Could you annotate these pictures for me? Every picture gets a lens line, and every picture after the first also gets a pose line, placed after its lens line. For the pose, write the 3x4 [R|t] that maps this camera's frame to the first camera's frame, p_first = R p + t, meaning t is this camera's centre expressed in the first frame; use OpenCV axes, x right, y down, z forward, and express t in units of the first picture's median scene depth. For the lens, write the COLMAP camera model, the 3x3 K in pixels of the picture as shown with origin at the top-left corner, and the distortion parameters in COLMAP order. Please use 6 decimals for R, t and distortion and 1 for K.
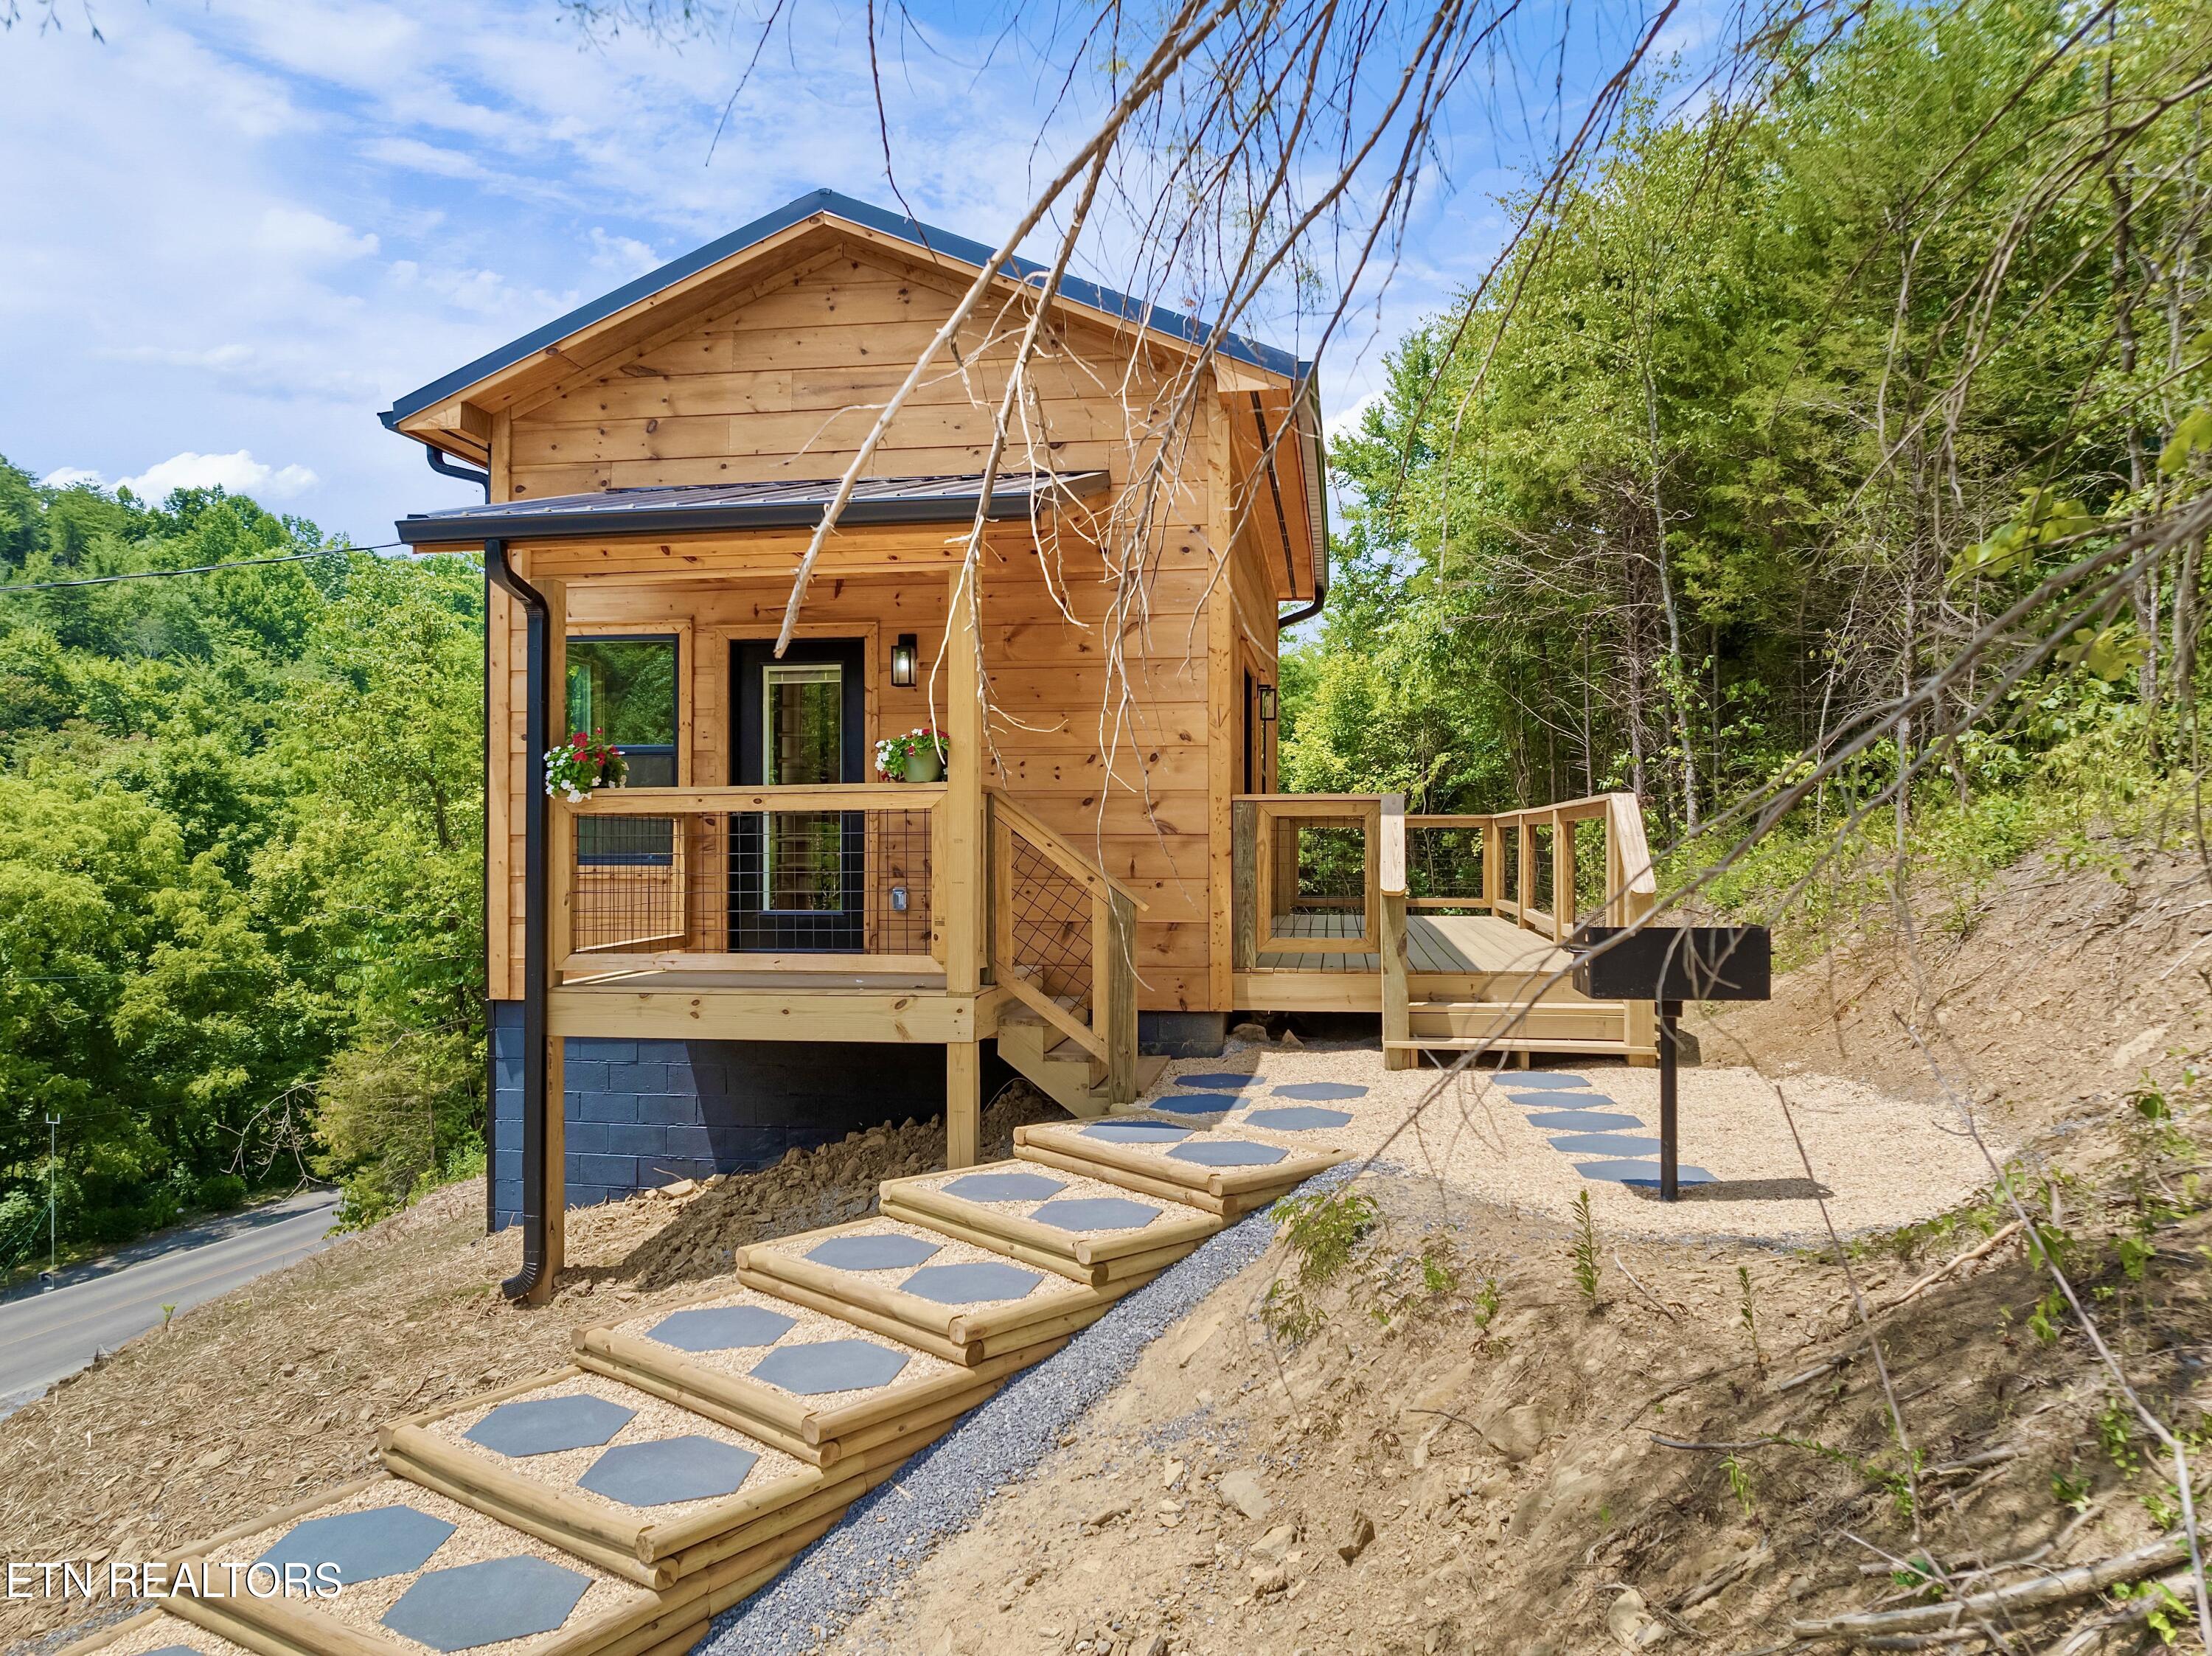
lens RADIAL K [[1539.3, 0, 1106.0], [0, 1539.3, 828.0], [0, 0, 1]] dist [-0.022882, -0.000185]
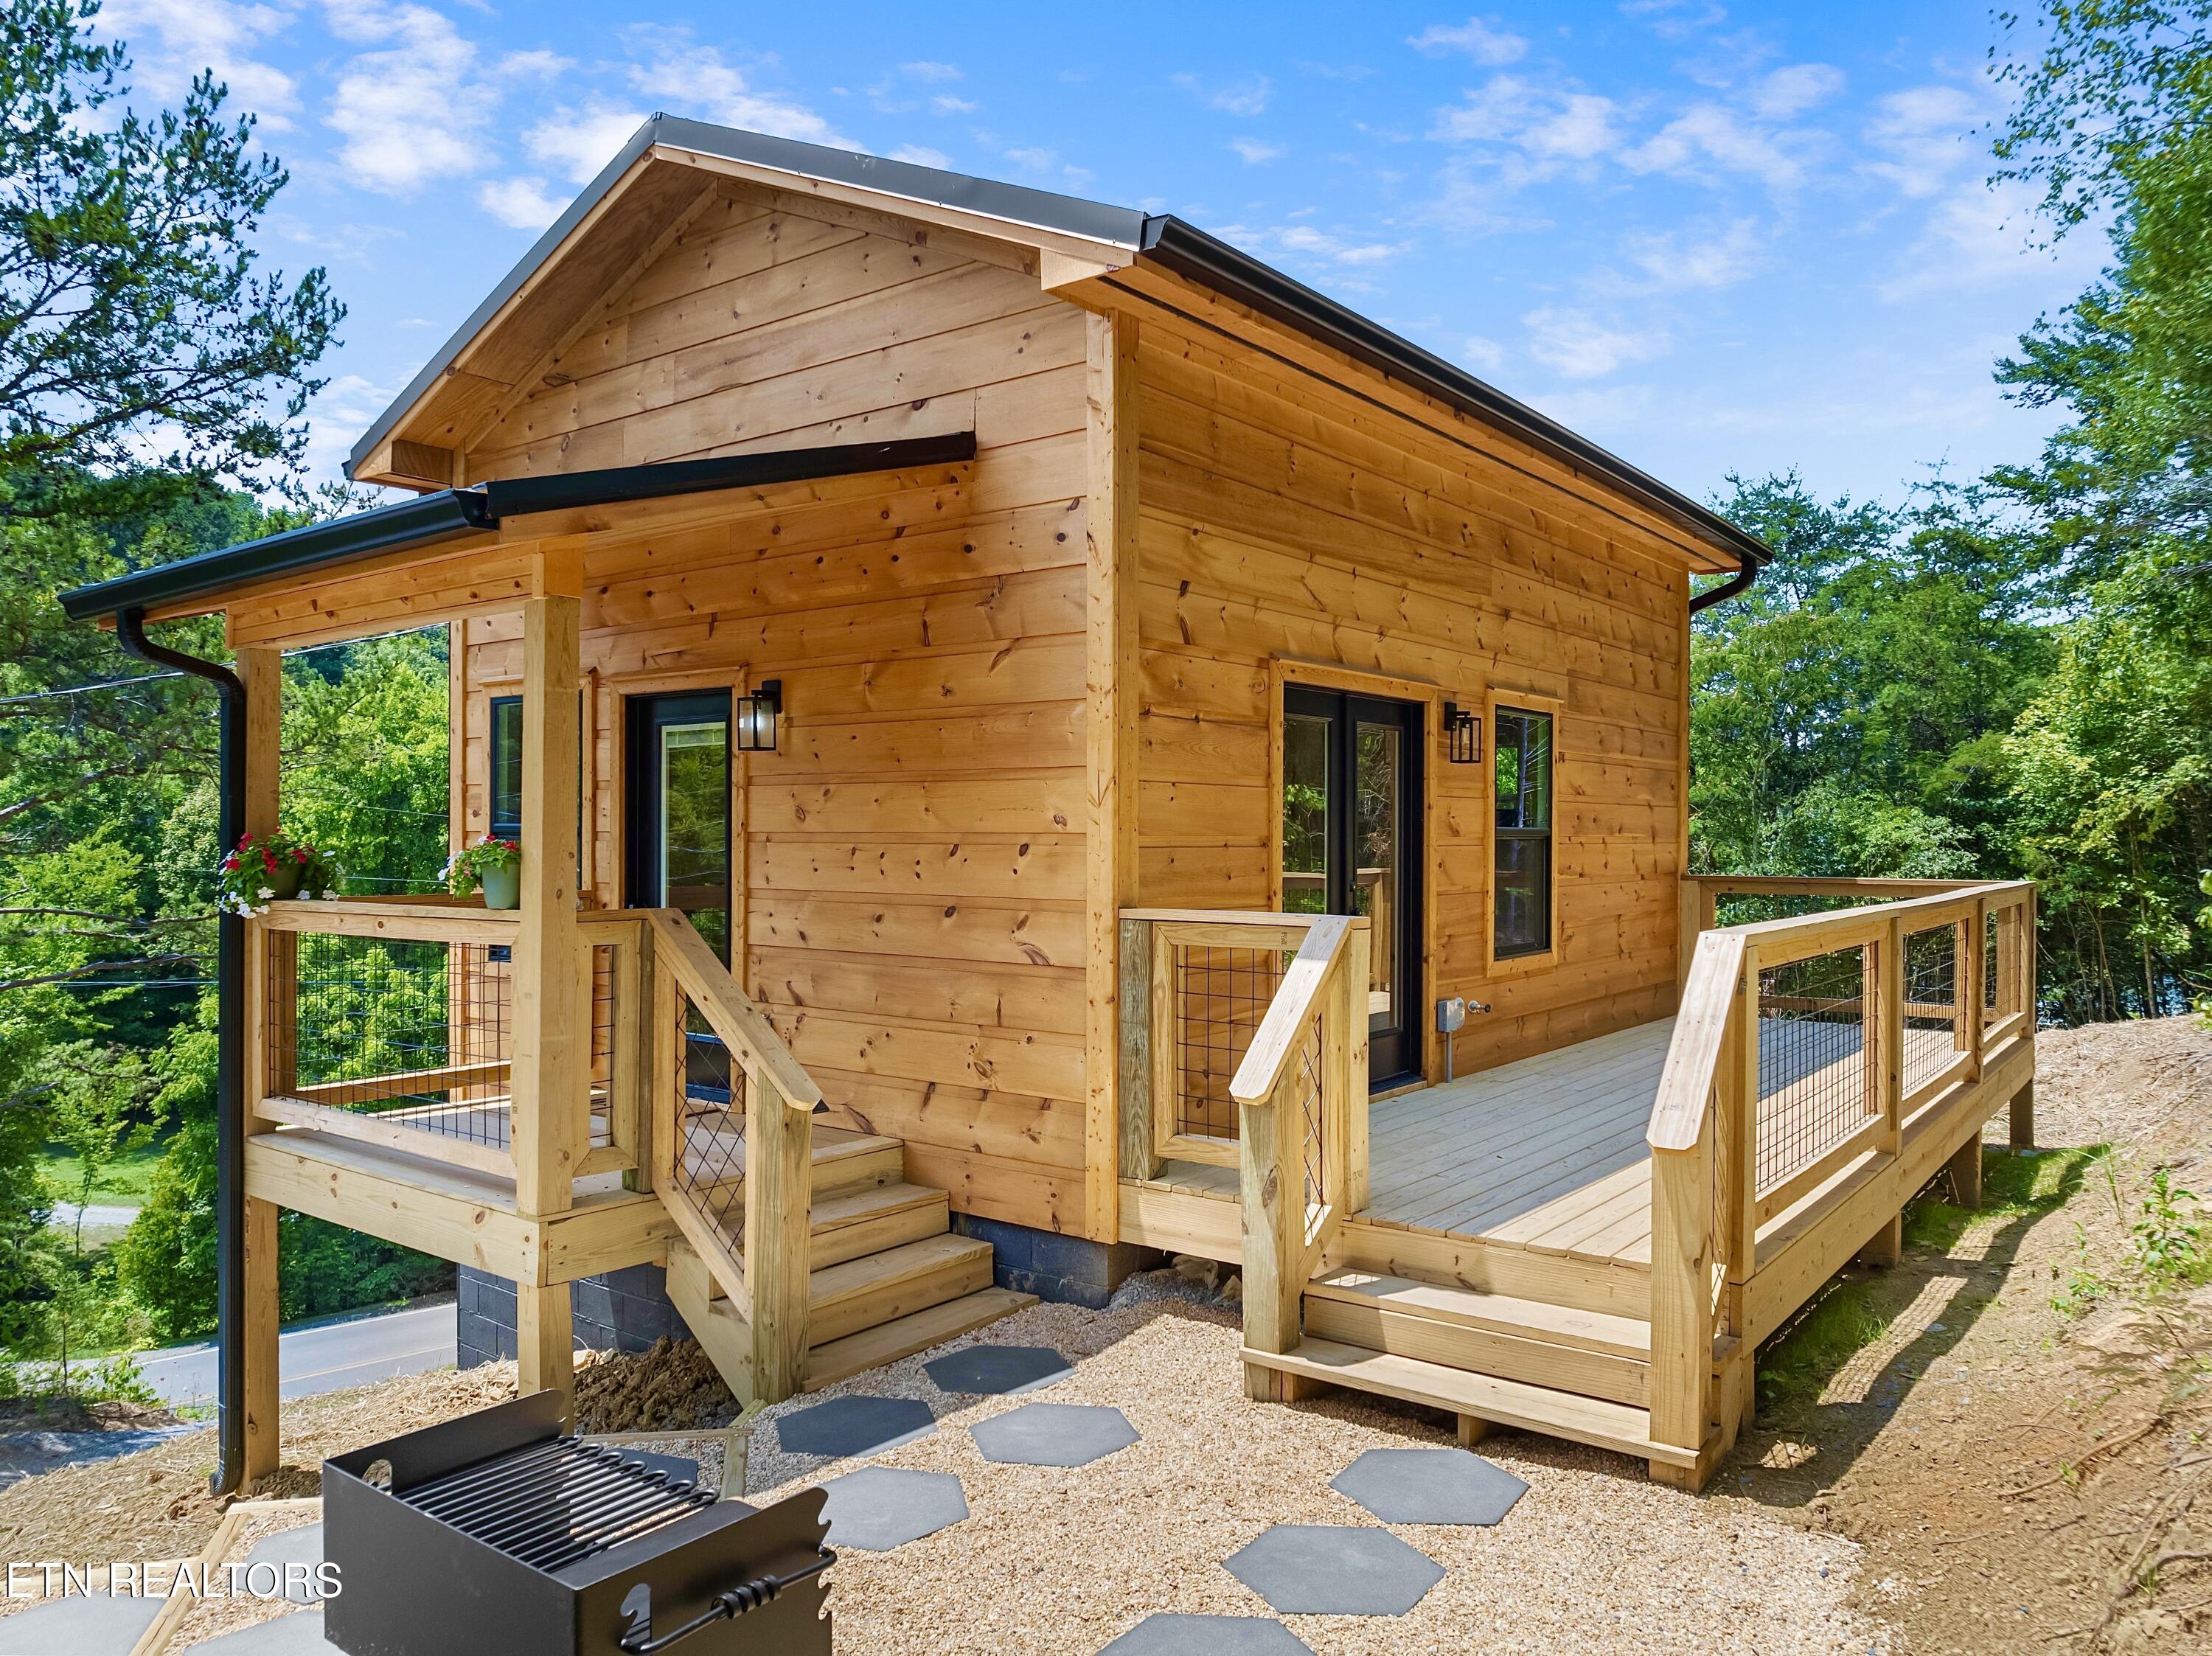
lens RADIAL K [[1539.3, 0, 1106.0], [0, 1539.3, 828.0], [0, 0, 1]] dist [-0.022882, -0.000185]
pose [[0.876597, 0.003784, -0.481211, 0.381251], [-0.001016, 0.999981, 0.006013, -0.058801], [0.481225, -0.004782, 0.876584, 0.420910]]
